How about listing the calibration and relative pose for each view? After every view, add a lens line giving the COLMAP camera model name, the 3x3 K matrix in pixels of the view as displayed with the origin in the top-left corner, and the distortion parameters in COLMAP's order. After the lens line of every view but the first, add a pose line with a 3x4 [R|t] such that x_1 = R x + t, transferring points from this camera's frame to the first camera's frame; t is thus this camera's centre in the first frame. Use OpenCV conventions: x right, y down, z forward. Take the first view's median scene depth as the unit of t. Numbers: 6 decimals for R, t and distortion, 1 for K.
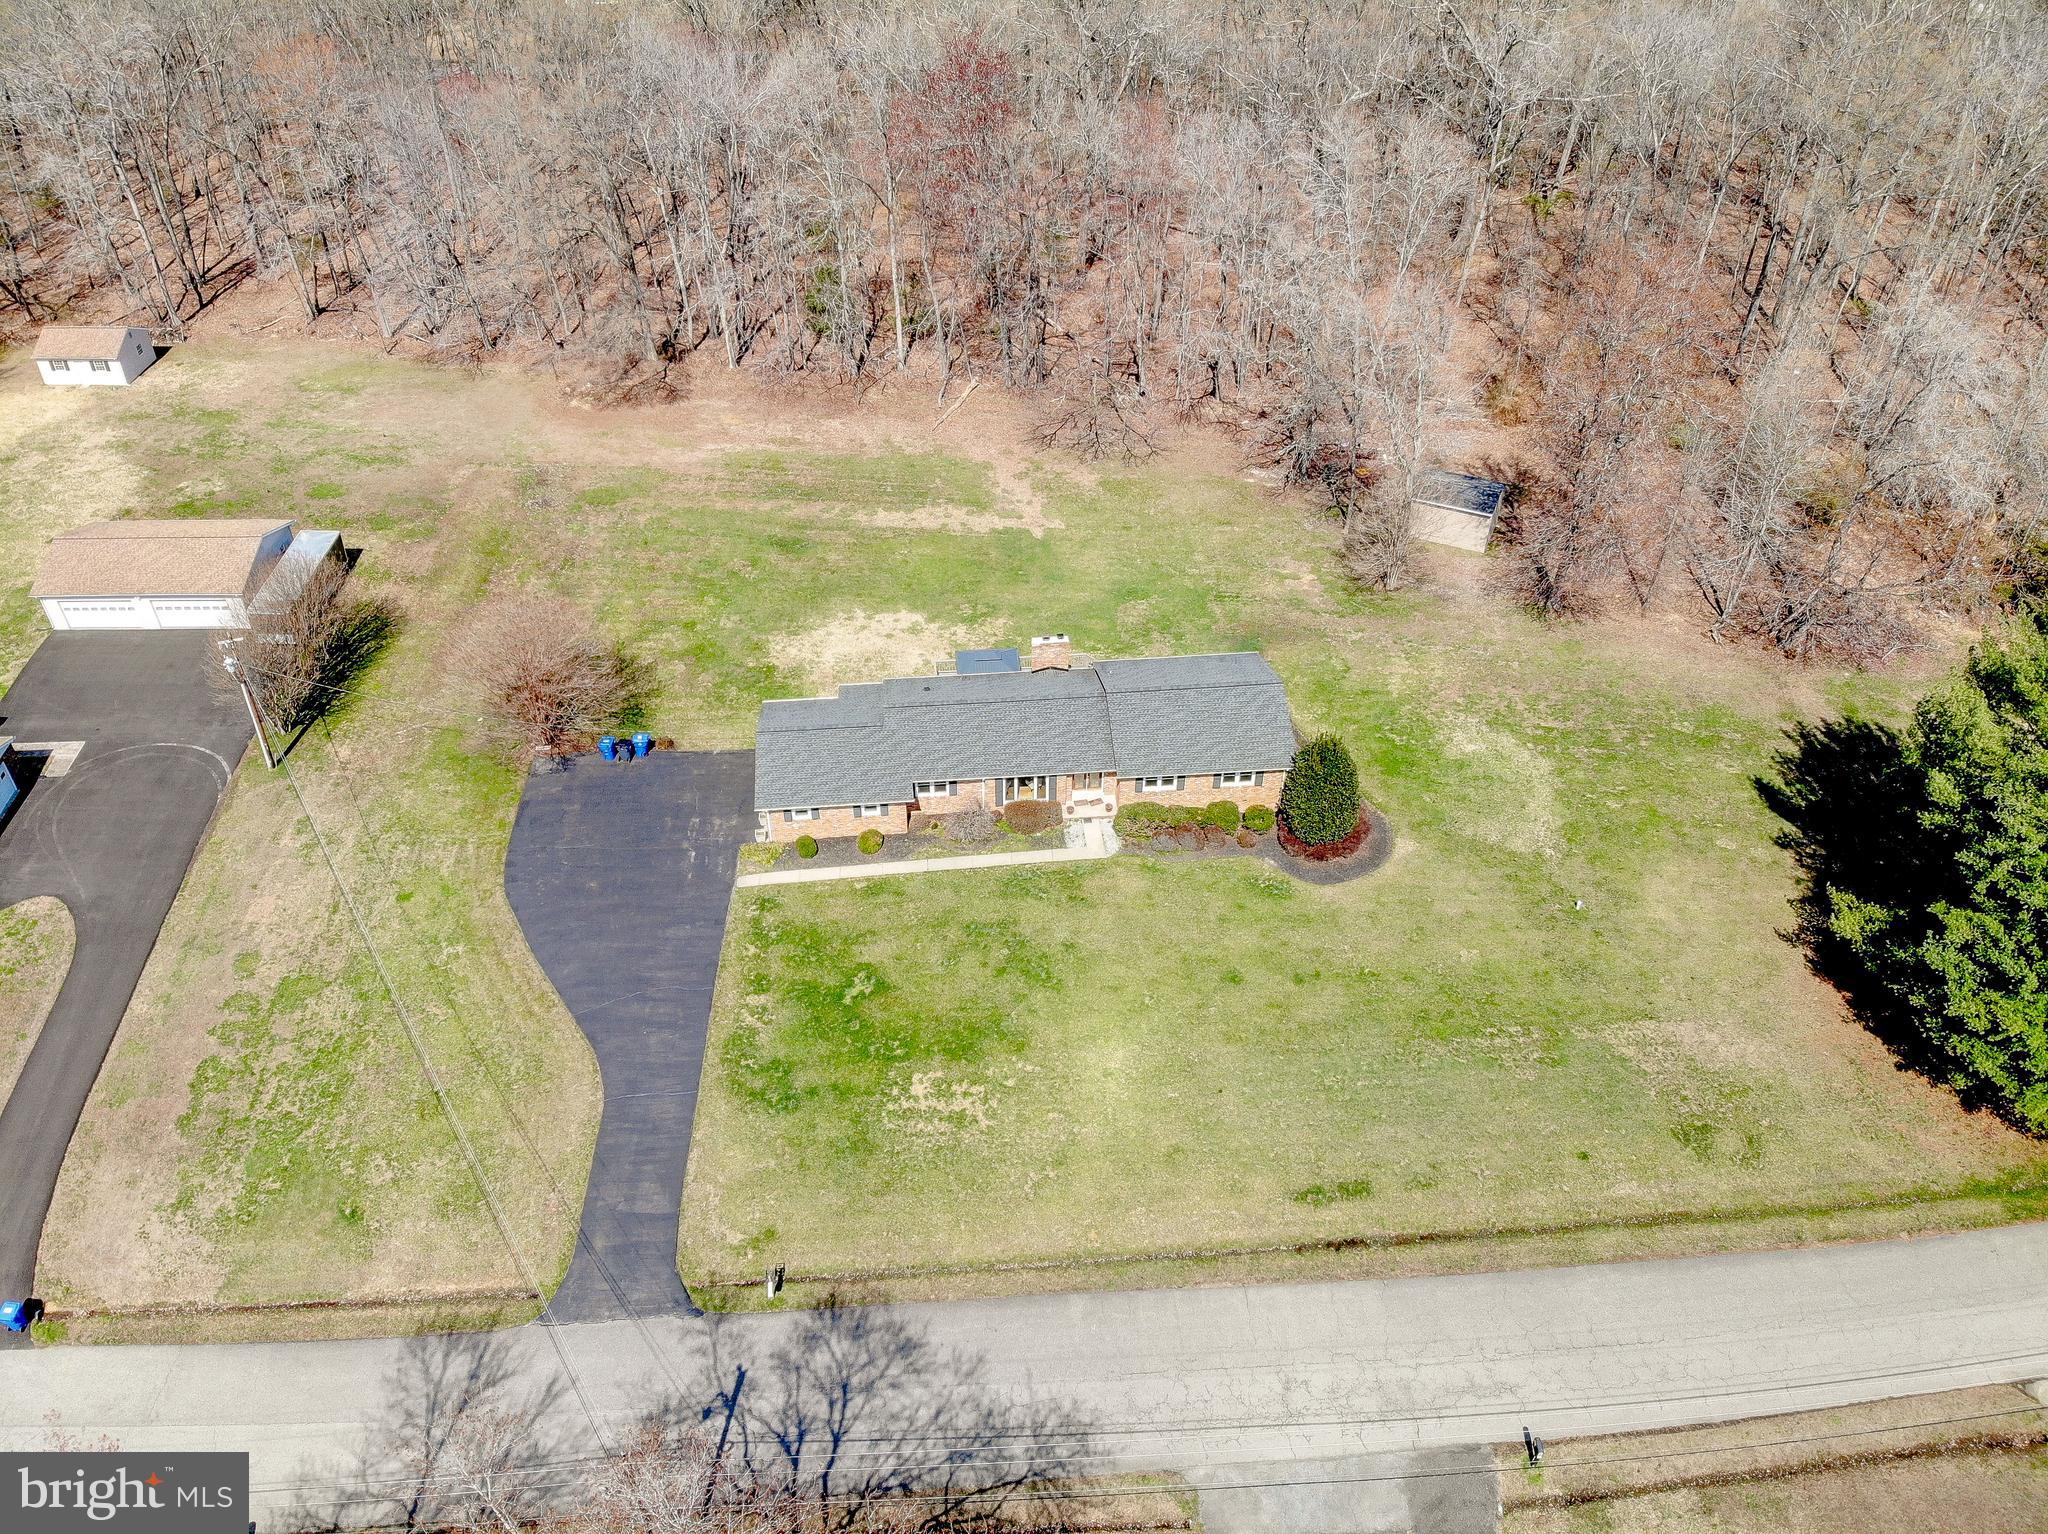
lens RADIAL K [[1488.3, 0, 1016.2], [0, 1488.3, 780.9], [0, 0, 1]] dist [0.143217, -0.329045]
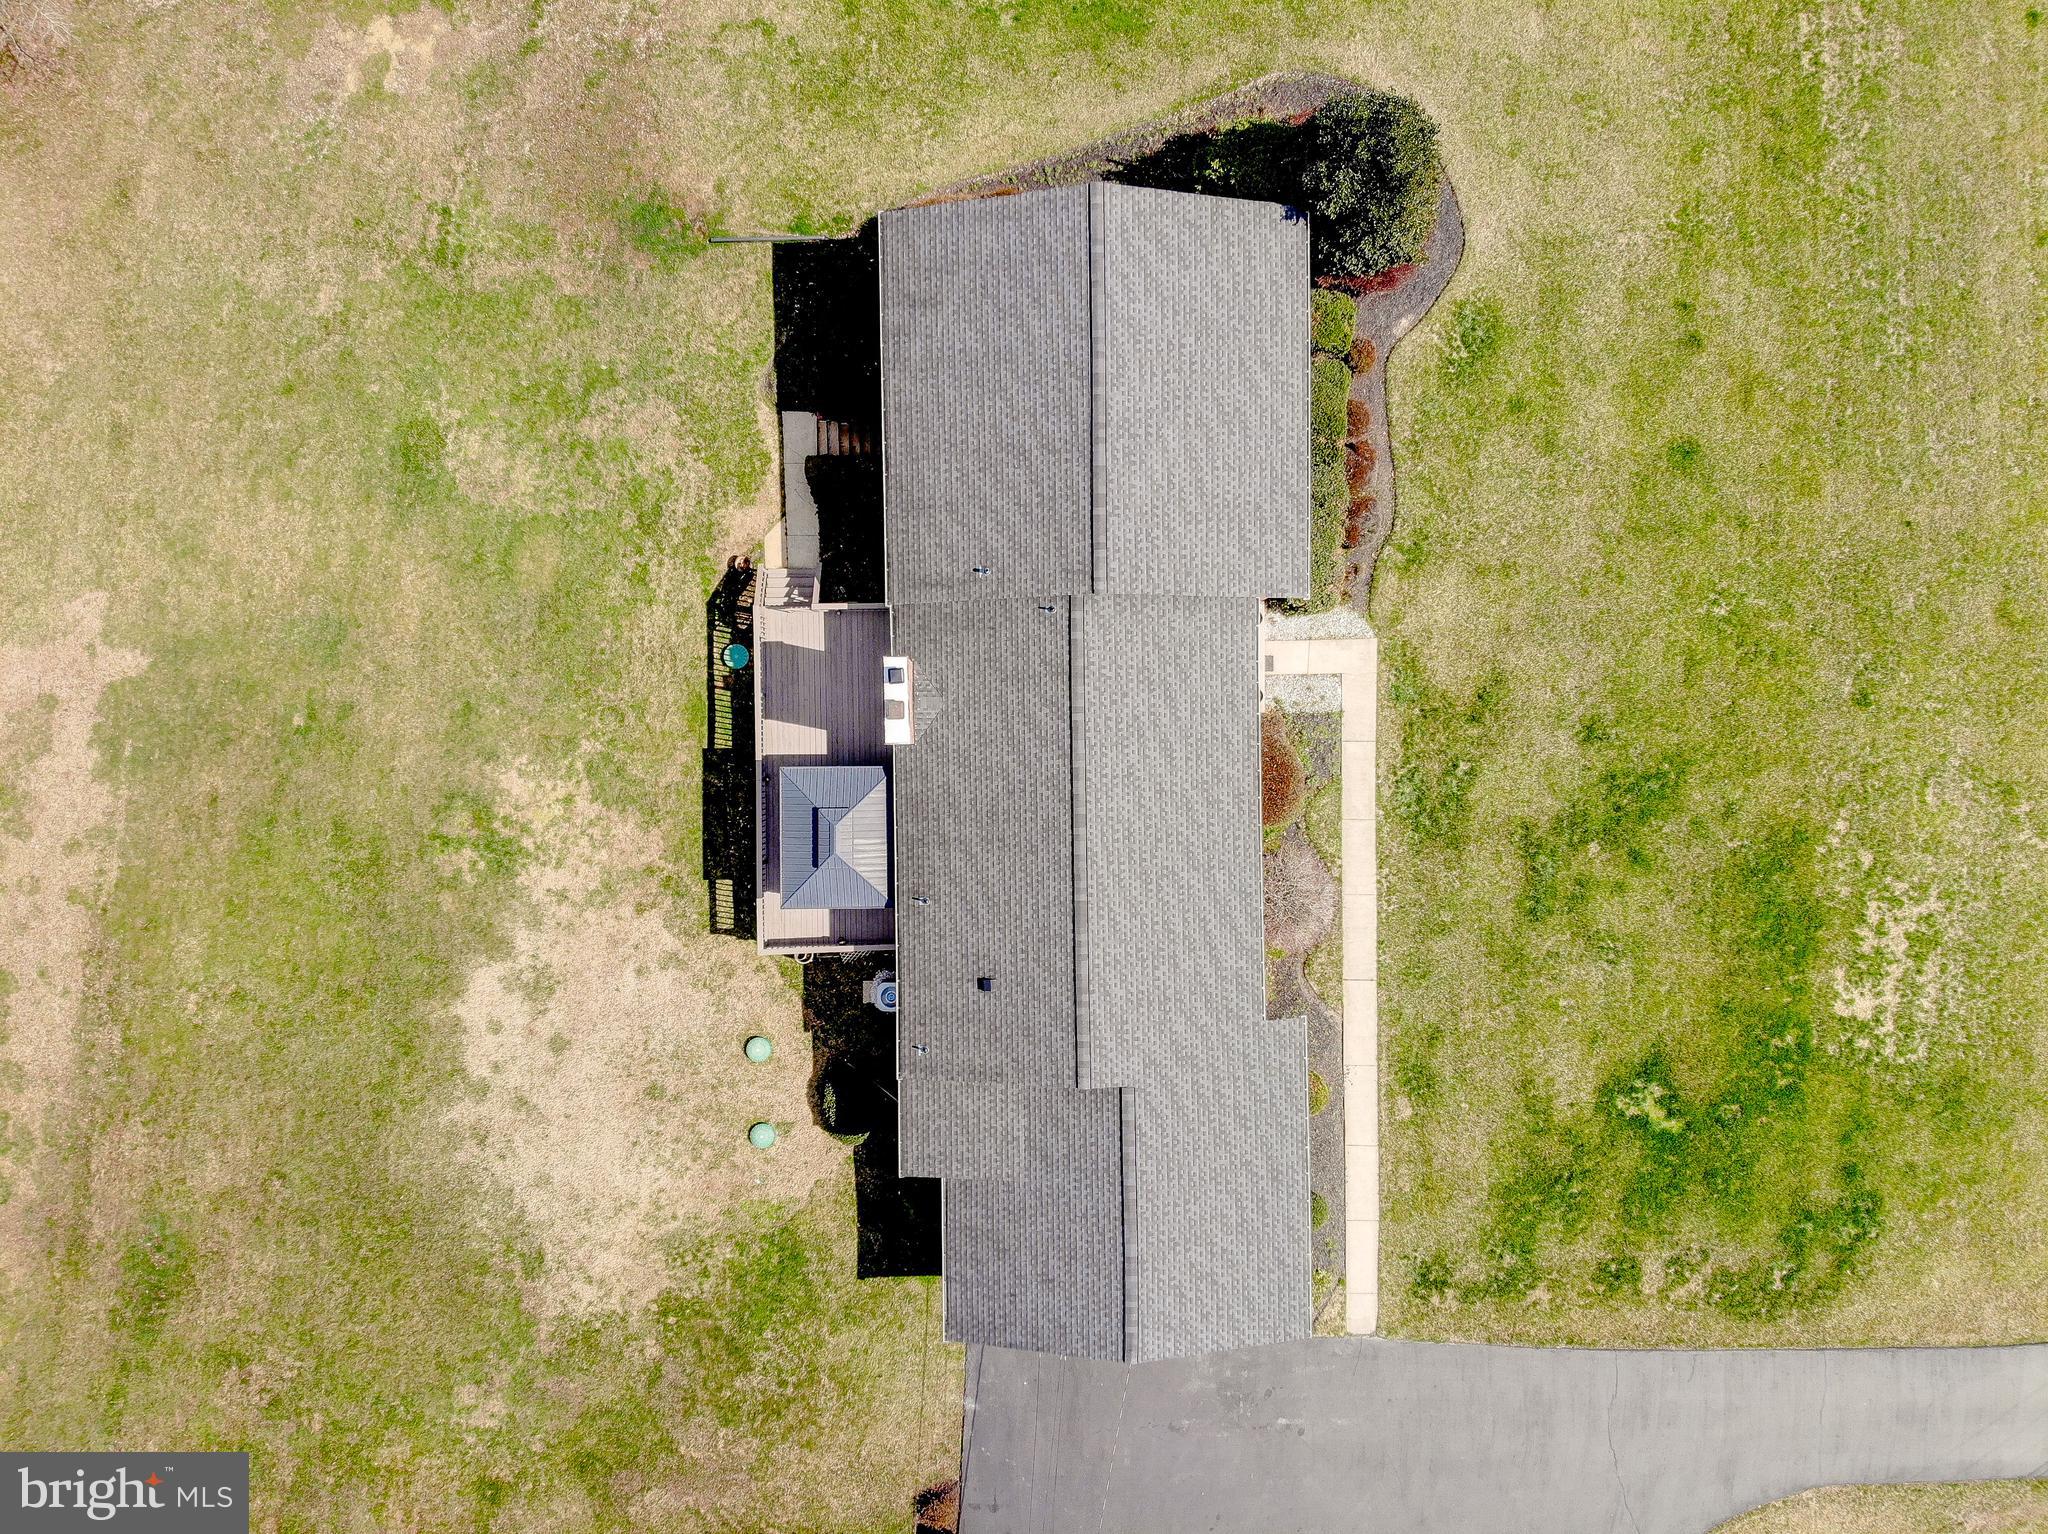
lens RADIAL K [[1461.2, 0, 1028.9], [0, 1461.2, 765.3], [0, 0, 1]] dist [0.075870, -0.210073]
pose [[0.075026, -0.997120, -0.011087, 0.014699], [0.633613, 0.039083, 0.772662, -0.466884], [-0.770004, -0.064995, 0.634720, 0.849774]]
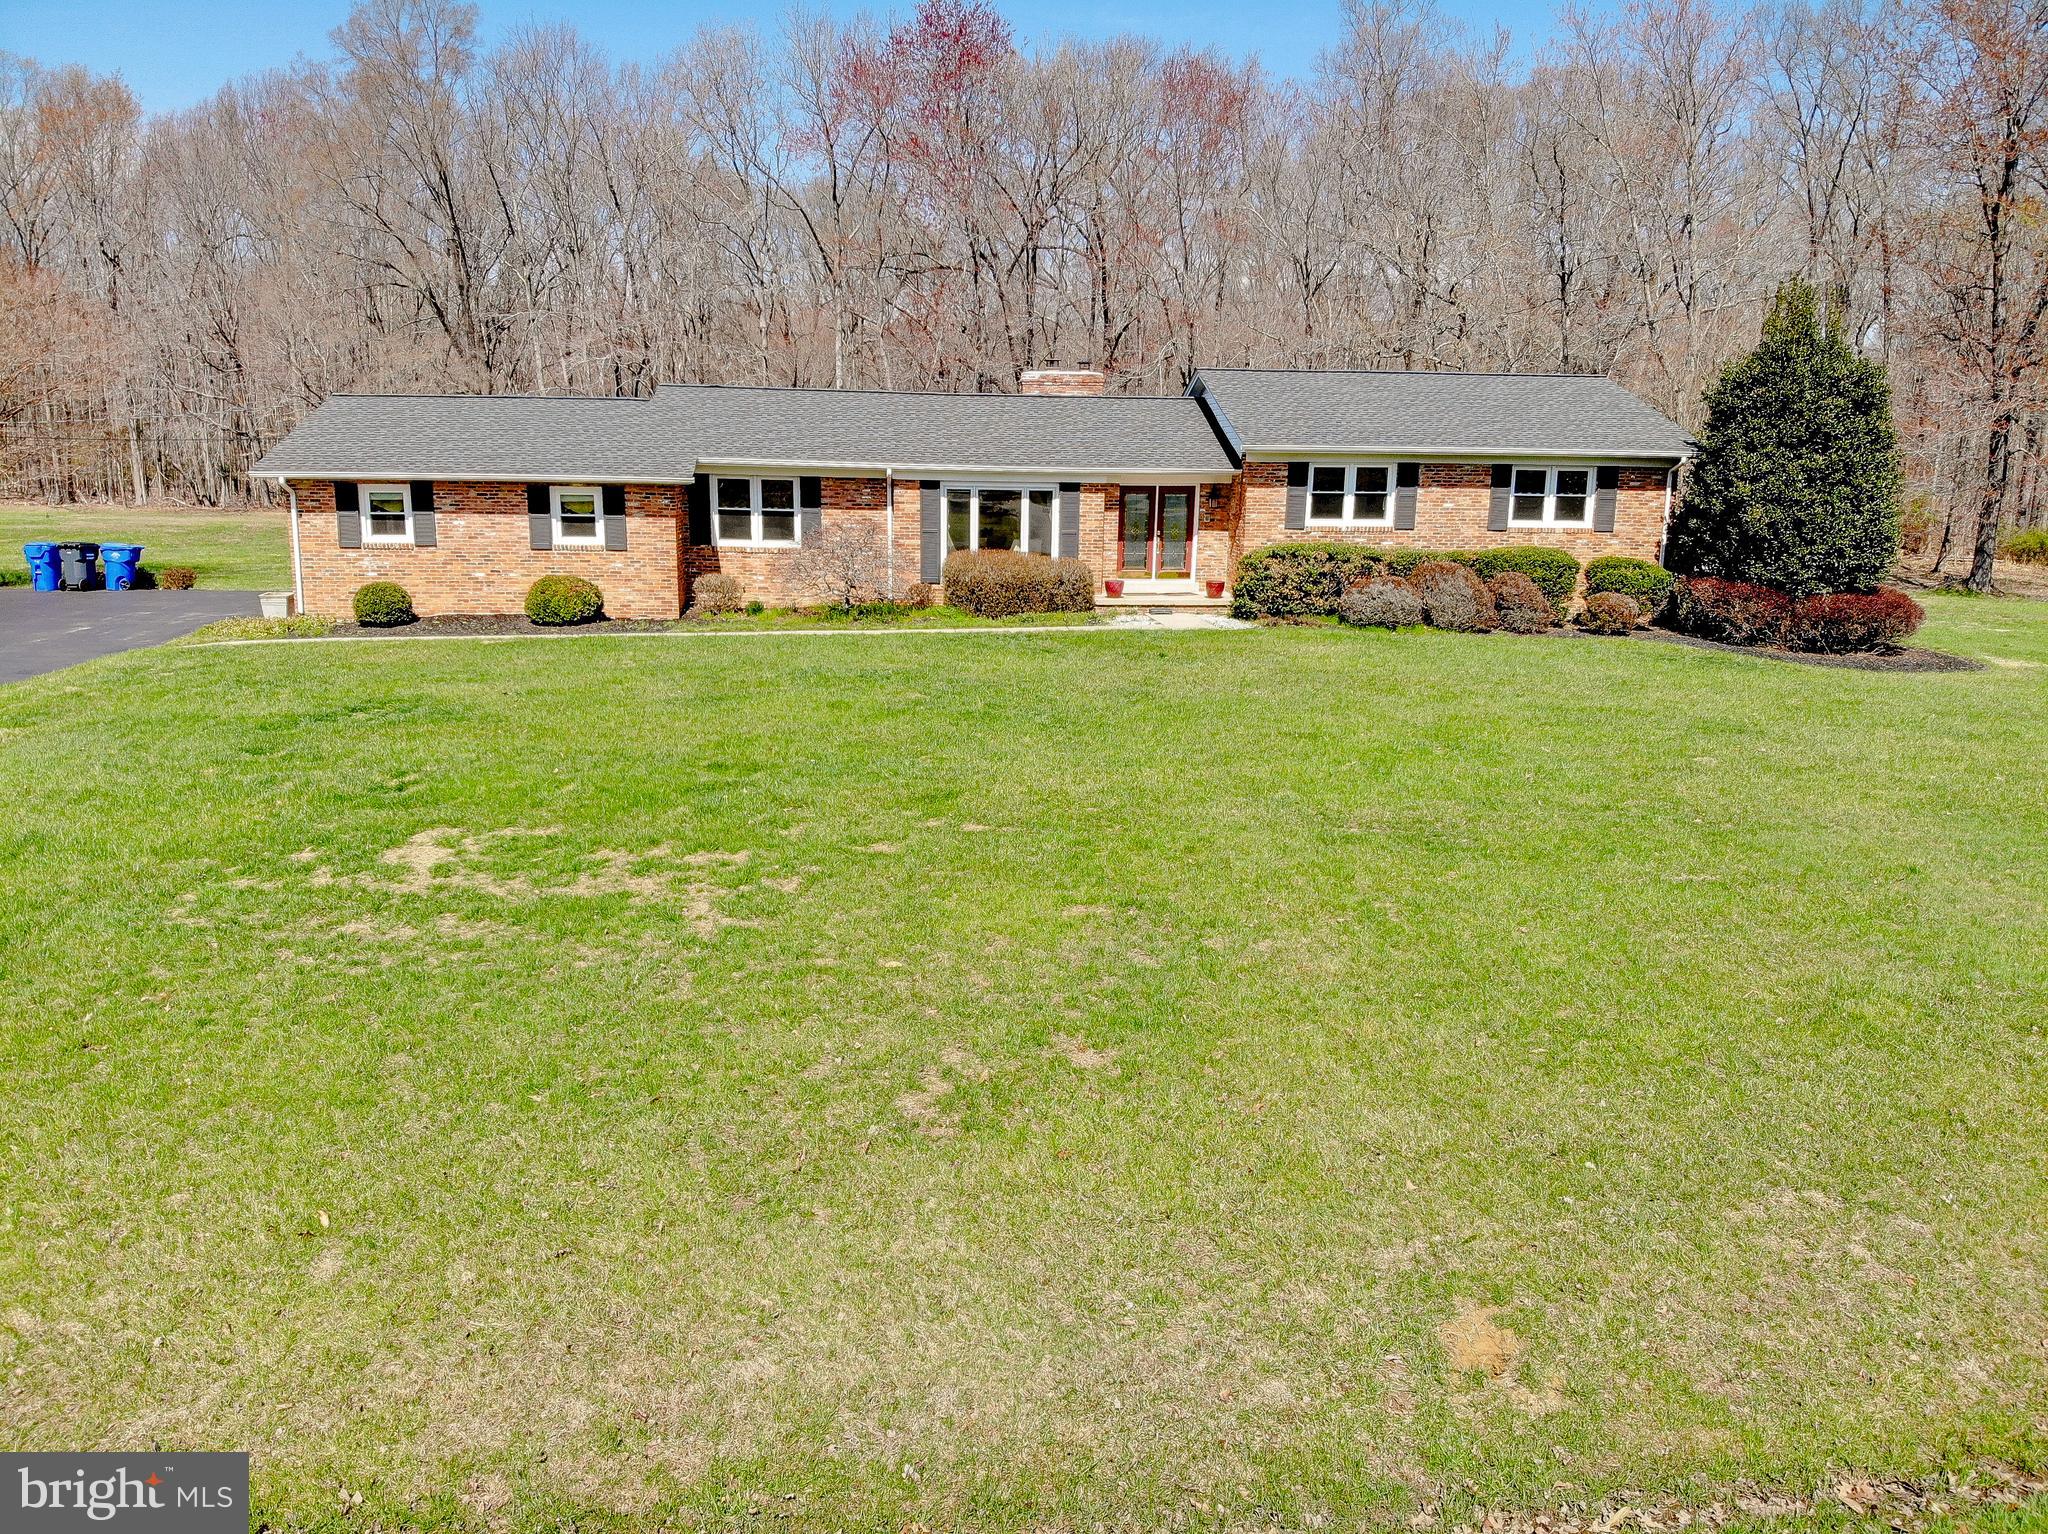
lens RADIAL K [[1500.4, 0, 1012.6], [0, 1500.4, 771.5], [0, 0, 1]] dist [0.112918, -0.280110]
pose [[0.999710, 0.023721, -0.004148, 0.014676], [-0.022826, 0.878605, -0.477004, 0.279800], [-0.007671, 0.476960, 0.878891, 0.778061]]
